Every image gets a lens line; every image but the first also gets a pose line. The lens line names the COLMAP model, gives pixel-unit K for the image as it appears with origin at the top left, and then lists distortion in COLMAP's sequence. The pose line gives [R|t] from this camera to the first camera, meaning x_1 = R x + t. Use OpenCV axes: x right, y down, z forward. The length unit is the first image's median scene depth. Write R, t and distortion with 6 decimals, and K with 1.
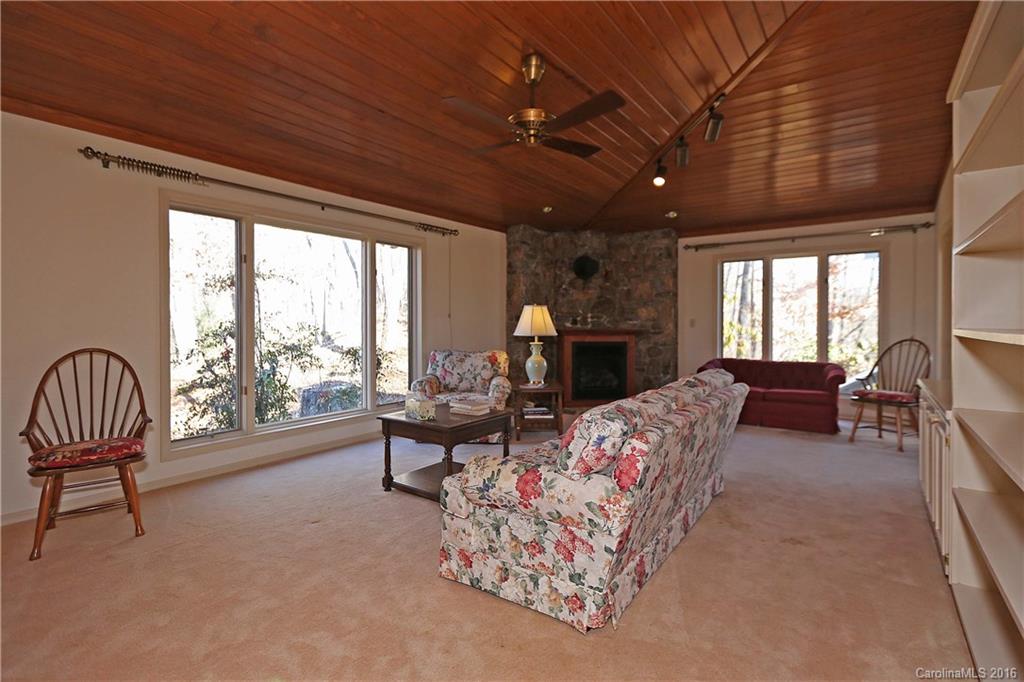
lens RADIAL K [[488.8, 0, 510.0], [0, 488.8, 320.4], [0, 0, 1]] dist [-0.000258, -0.000041]
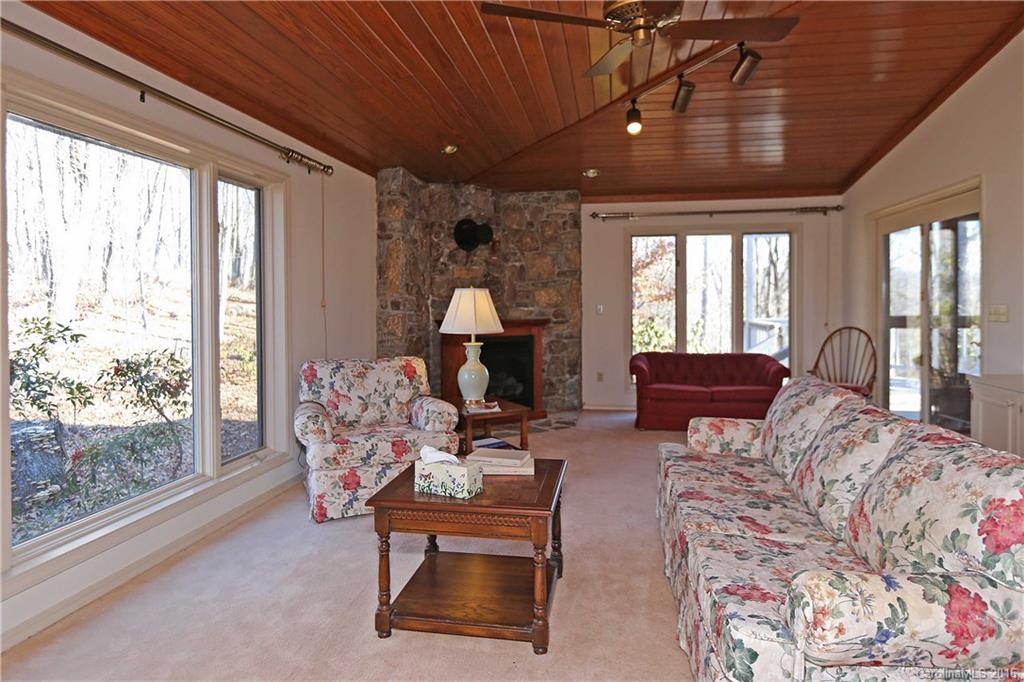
lens RADIAL K [[606.7, 0, 513.9], [0, 606.7, 304.7], [0, 0, 1]] dist [-0.002197, -0.001098]
pose [[0.892963, -0.005439, 0.450098, -0.214552], [0.002237, 0.999968, 0.007647, -0.011077], [-0.450125, -0.005821, 0.892947, 0.172387]]
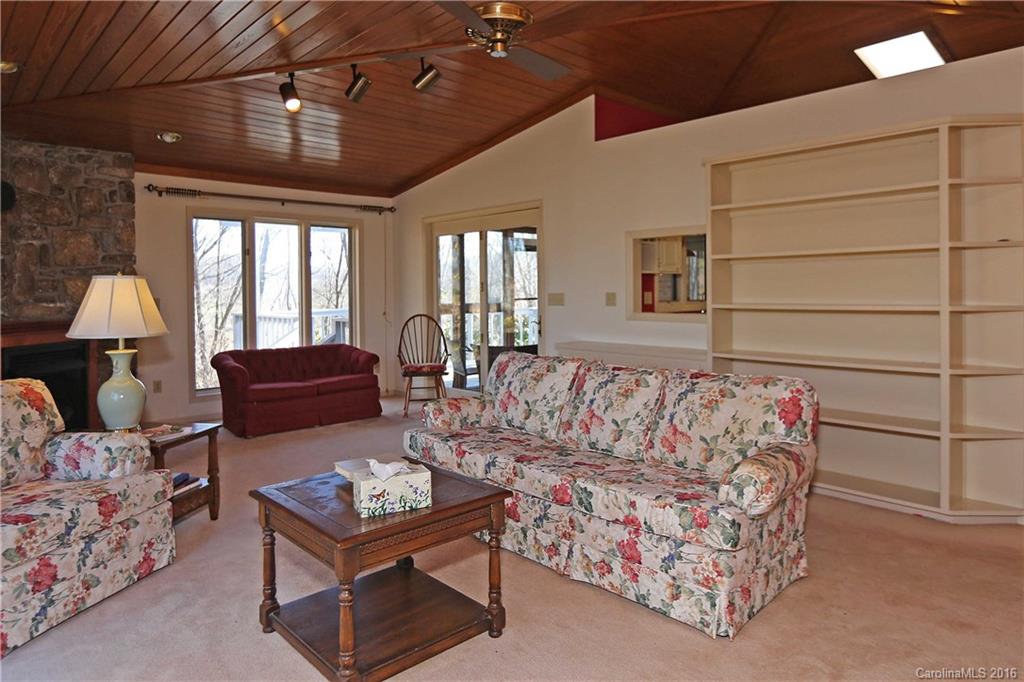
lens RADIAL K [[634.7, 0, 513.7], [0, 634.7, 292.0], [0, 0, 1]] dist [-0.001018, -0.002487]
pose [[0.186176, -0.003096, 0.982512, -0.393738], [0.006918, 0.999974, 0.001841, -0.009660], [-0.982492, 0.006454, 0.186193, 0.380348]]
